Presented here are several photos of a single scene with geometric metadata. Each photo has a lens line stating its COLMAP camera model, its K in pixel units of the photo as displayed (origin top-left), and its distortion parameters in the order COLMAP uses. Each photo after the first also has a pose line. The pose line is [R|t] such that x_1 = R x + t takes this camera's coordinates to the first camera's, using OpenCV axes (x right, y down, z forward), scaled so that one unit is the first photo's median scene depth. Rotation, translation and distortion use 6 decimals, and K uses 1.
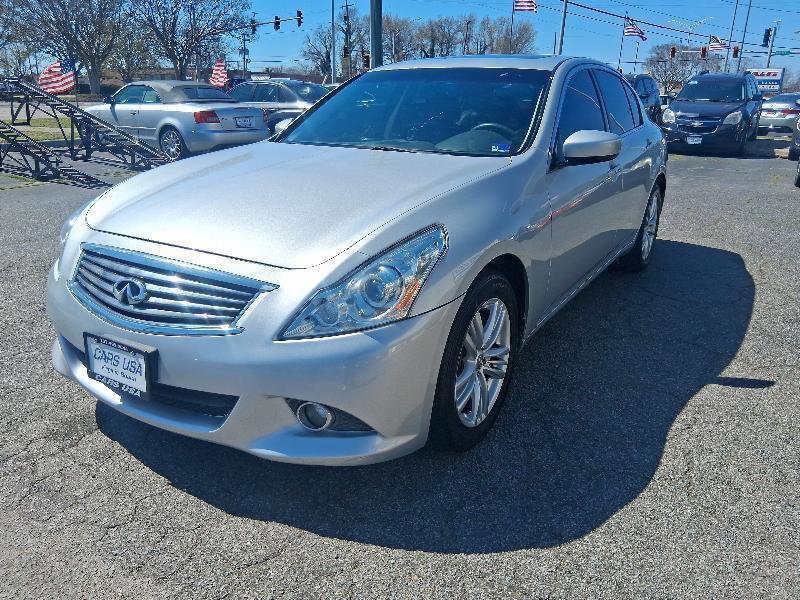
lens RADIAL K [[612.5, 0, 402.0], [0, 612.5, 283.9], [0, 0, 1]] dist [0.006659, 0.002303]
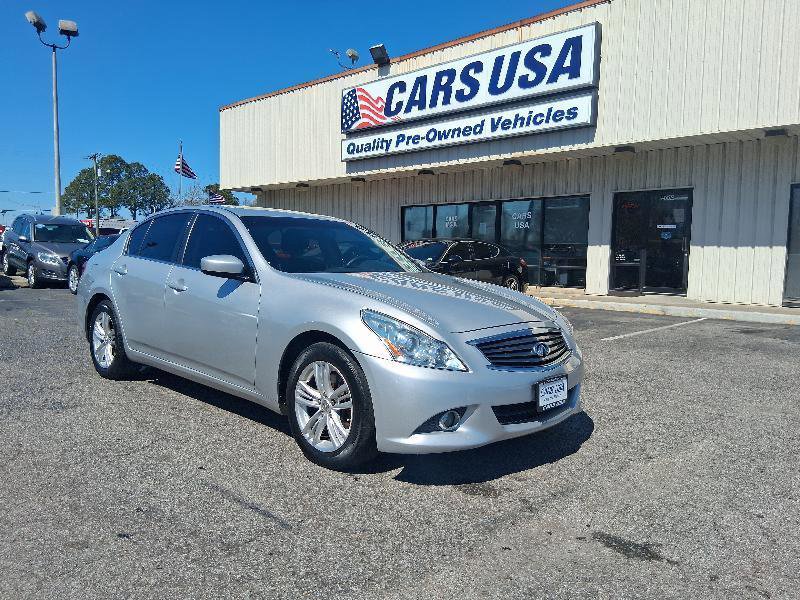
lens RADIAL K [[602.3, 0, 403.0], [0, 602.3, 304.8], [0, 0, 1]] dist [0.097109, -0.168486]
pose [[0.250844, -0.108786, 0.961895, -2.162999], [0.273308, 0.961198, 0.037434, -0.280493], [-0.928644, 0.253504, 0.270843, 0.861815]]
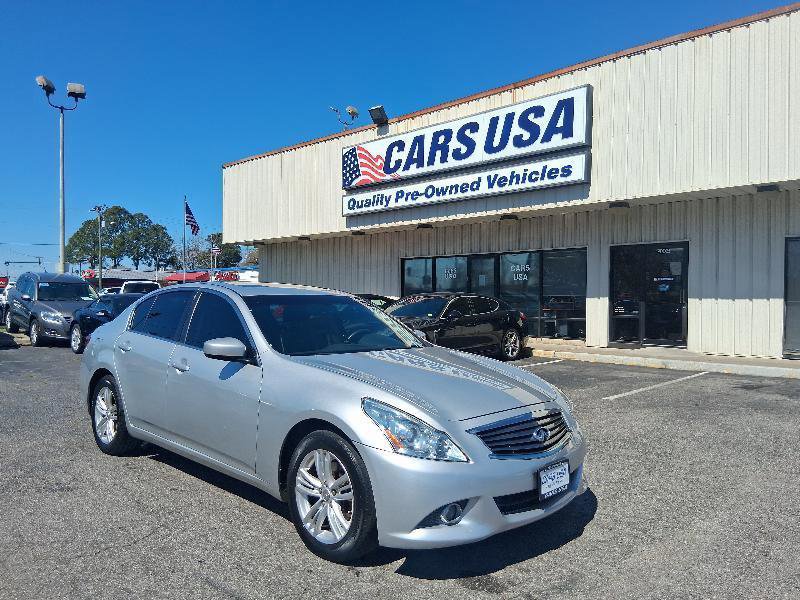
lens RADIAL K [[602.3, 0, 403.0], [0, 602.3, 304.8], [0, 0, 1]] dist [0.097109, -0.168486]
pose [[0.251503, -0.041744, 0.966956, -2.181039], [0.285025, 0.957959, -0.032779, -0.394824], [-0.924936, 0.283851, 0.252827, 0.818381]]
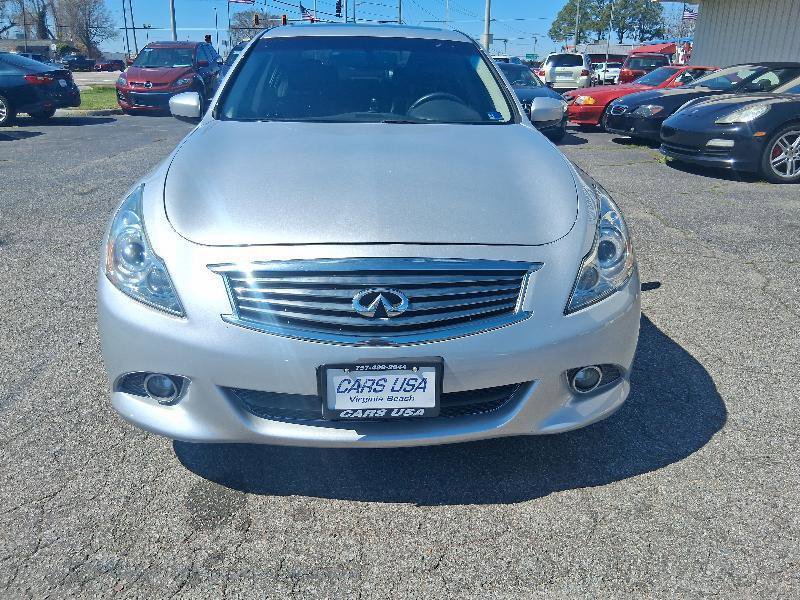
lens RADIAL K [[602.3, 0, 403.0], [0, 602.3, 304.8], [0, 0, 1]] dist [0.097109, -0.168486]
pose [[0.844455, -0.216059, 0.490117, -0.834248], [0.178941, 0.976259, 0.122056, -0.085463], [-0.504853, -0.015368, 0.863069, 0.249678]]
